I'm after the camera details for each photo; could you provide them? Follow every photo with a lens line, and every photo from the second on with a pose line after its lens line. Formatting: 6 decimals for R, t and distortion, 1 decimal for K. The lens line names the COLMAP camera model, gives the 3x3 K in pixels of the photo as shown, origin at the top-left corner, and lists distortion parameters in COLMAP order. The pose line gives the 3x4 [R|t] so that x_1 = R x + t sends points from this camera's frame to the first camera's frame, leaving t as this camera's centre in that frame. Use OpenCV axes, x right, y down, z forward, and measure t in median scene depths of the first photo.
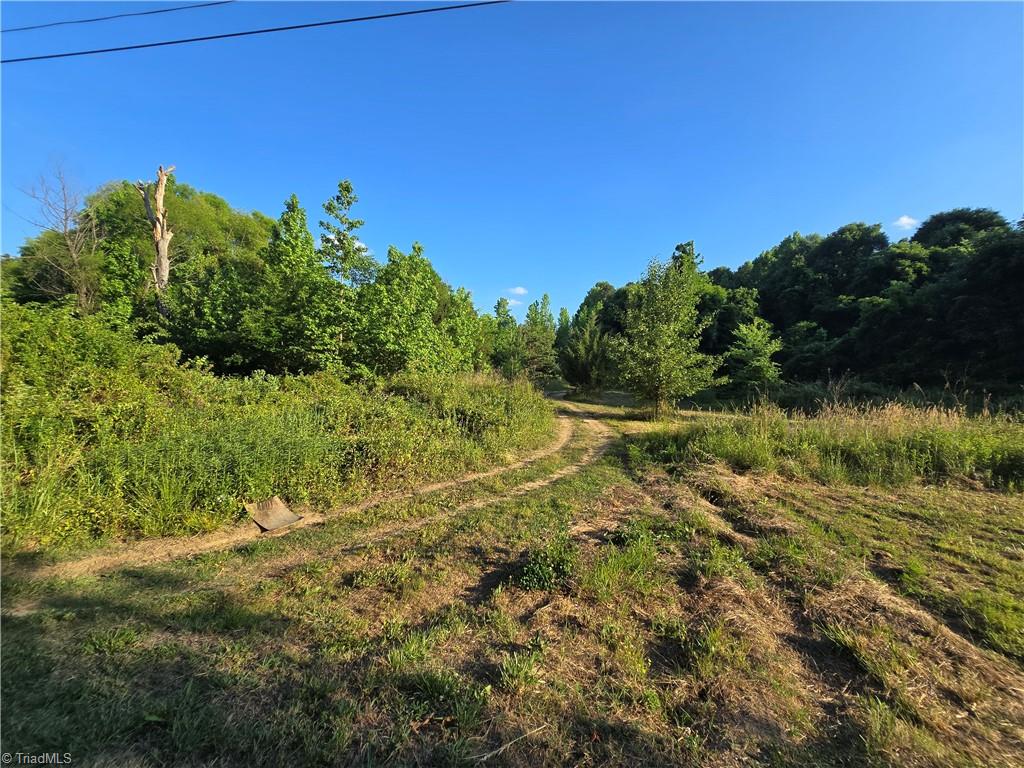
lens RADIAL K [[420.2, 0, 512.2], [0, 420.2, 384.5], [0, 0, 1]] dist [-0.007507, 0.000357]
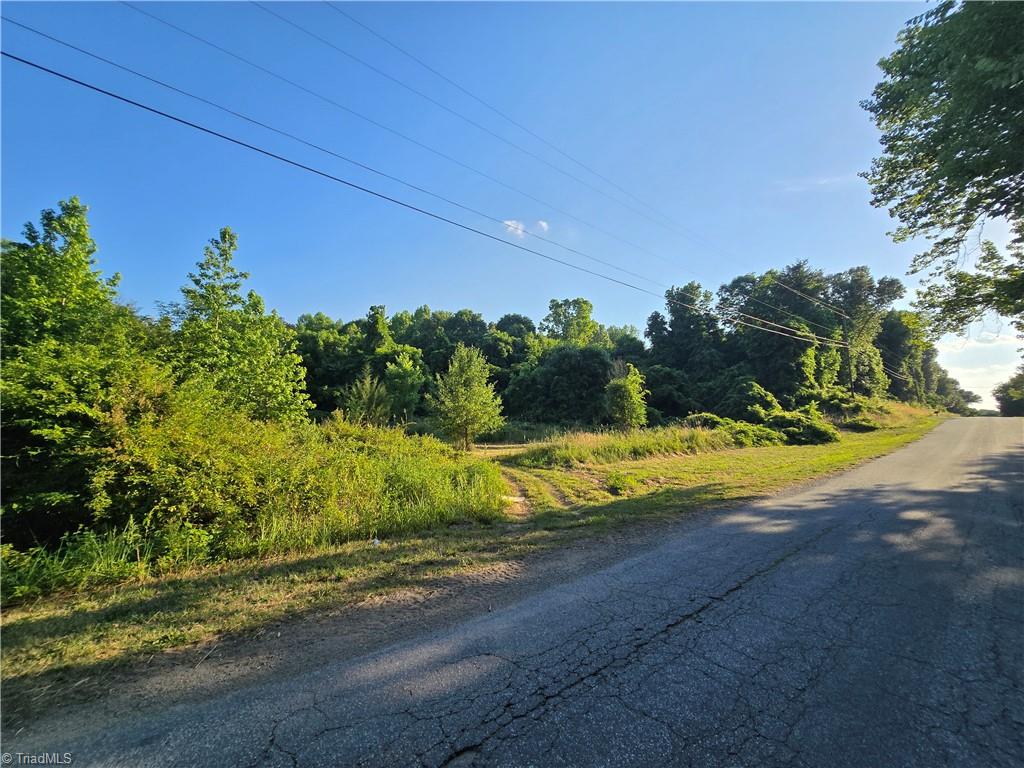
lens RADIAL K [[420.2, 0, 518.0], [0, 420.2, 385.4], [0, 0, 1]] dist [-0.007507, 0.000357]
pose [[0.633520, 0.046282, 0.772341, -0.195210], [0.025673, 0.996402, -0.080768, -0.006969], [-0.773300, 0.070997, 0.630053, -0.027283]]
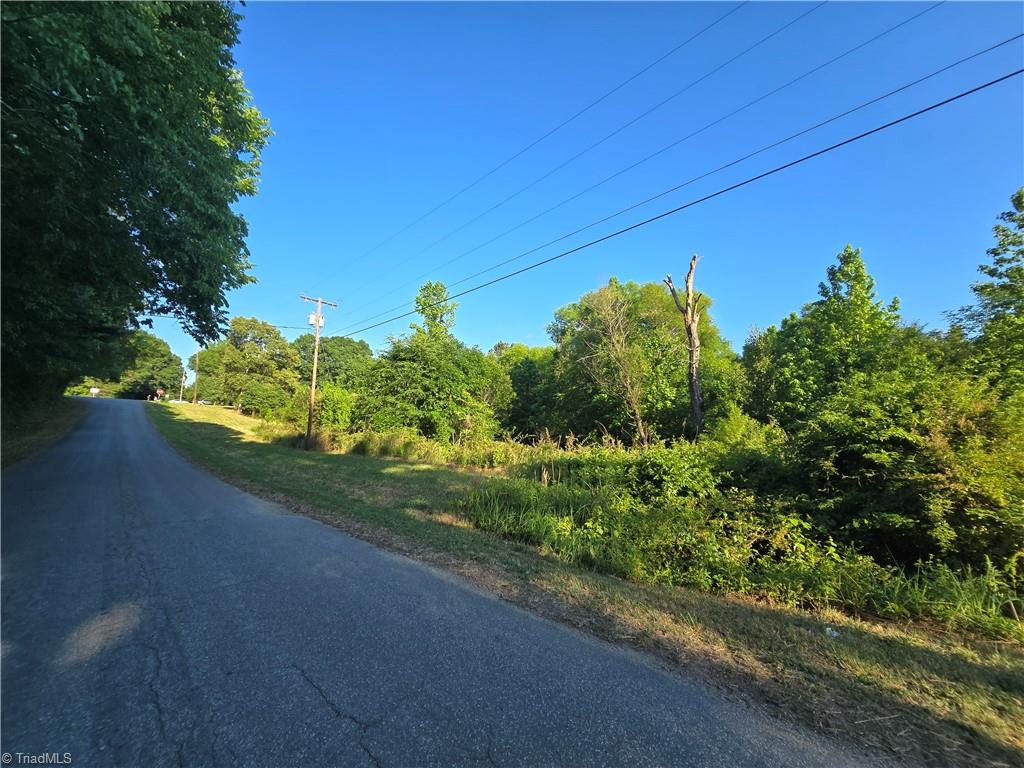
lens RADIAL K [[420.2, 0, 511.0], [0, 420.2, 385.9], [0, 0, 1]] dist [-0.007507, 0.000357]
pose [[0.791547, -0.112507, -0.600663, -0.196871], [0.012353, 0.985652, -0.168339, -0.007584], [0.610984, 0.125829, 0.781579, -0.022833]]
